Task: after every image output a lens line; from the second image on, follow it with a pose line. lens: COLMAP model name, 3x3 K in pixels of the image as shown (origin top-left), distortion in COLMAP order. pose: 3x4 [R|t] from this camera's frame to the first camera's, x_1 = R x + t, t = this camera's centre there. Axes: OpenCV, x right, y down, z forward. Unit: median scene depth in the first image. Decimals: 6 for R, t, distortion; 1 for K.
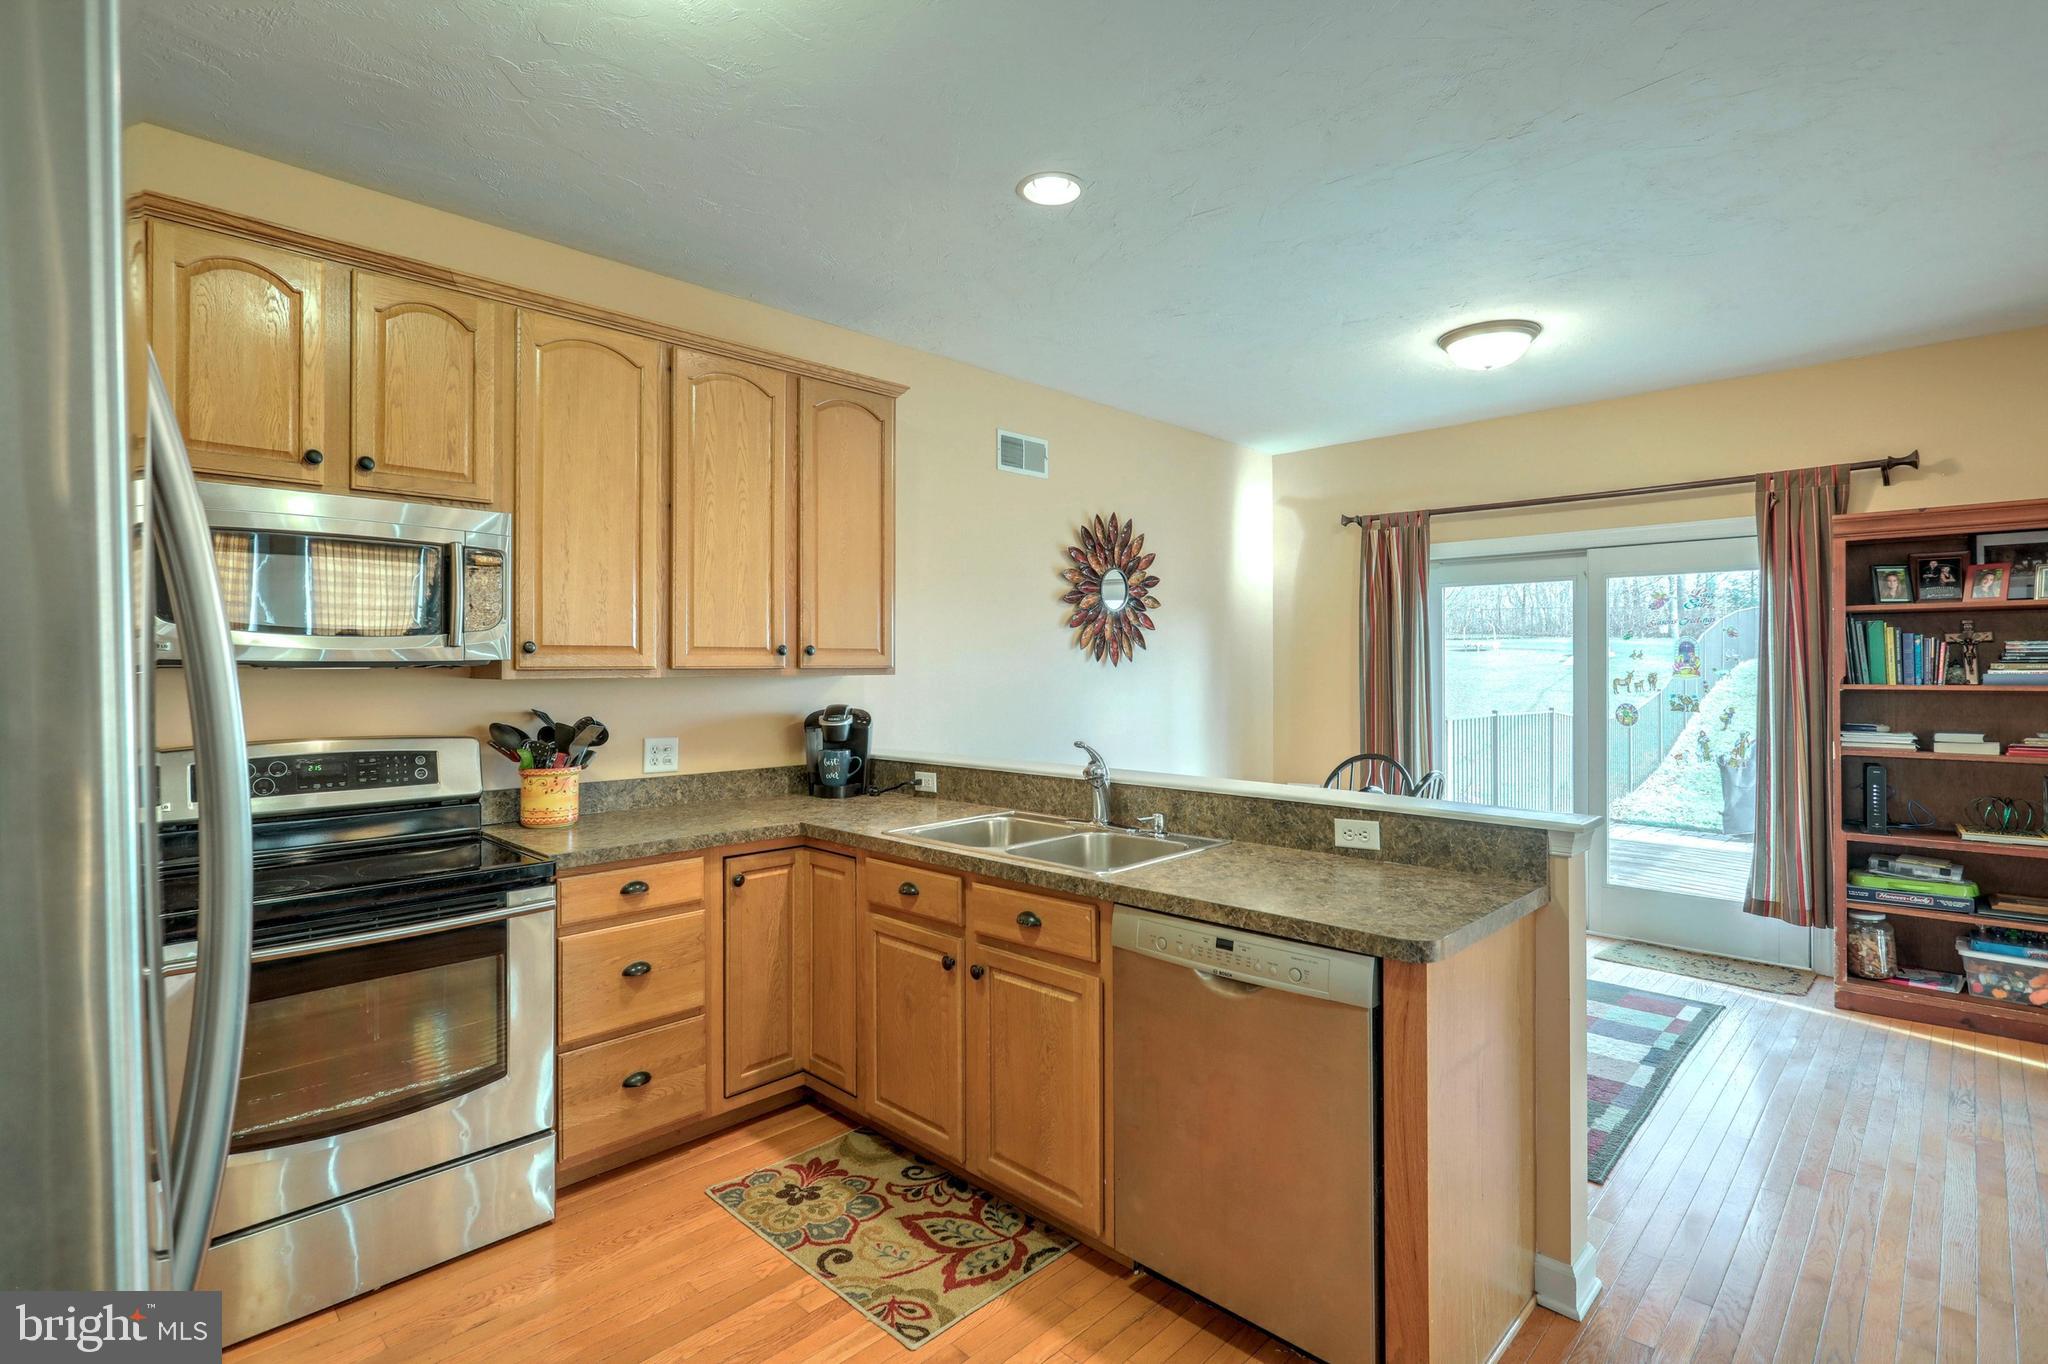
lens RADIAL K [[1018.1, 0, 1048.4], [0, 1018.1, 672.1], [0, 0, 1]] dist [0.012175, 0.000396]
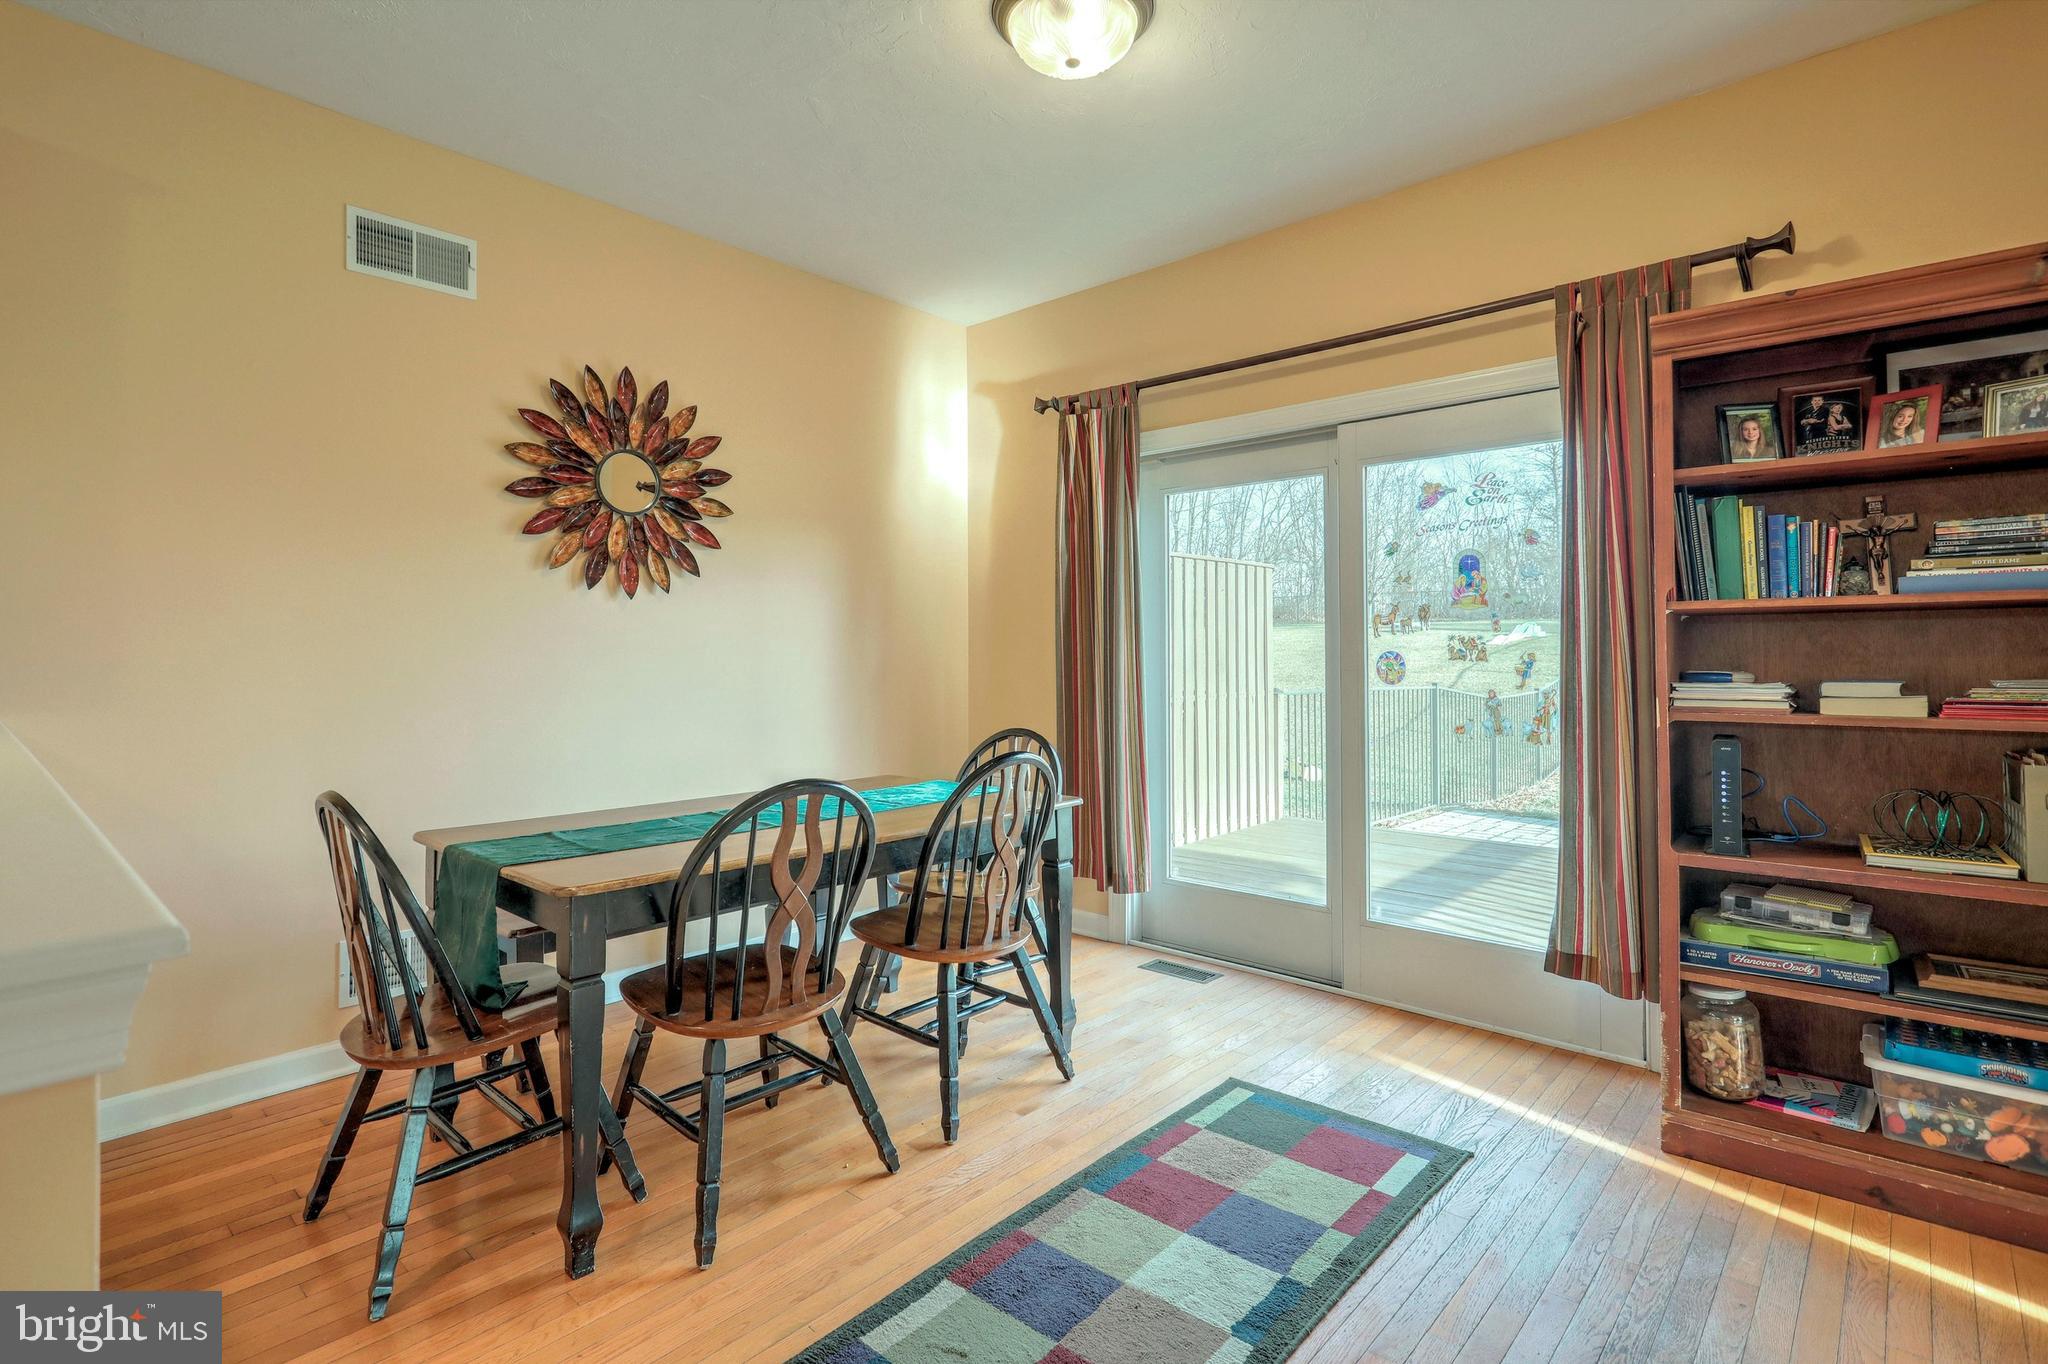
lens RADIAL K [[1005.9, 0, 1032.0], [0, 1005.9, 647.4], [0, 0, 1]] dist [0.002848, 0.001377]
pose [[0.999897, -0.002284, 0.014161, 0.400650], [0.002500, 0.999881, -0.015254, 0.047074], [-0.014124, 0.015288, 0.999783, 0.426759]]
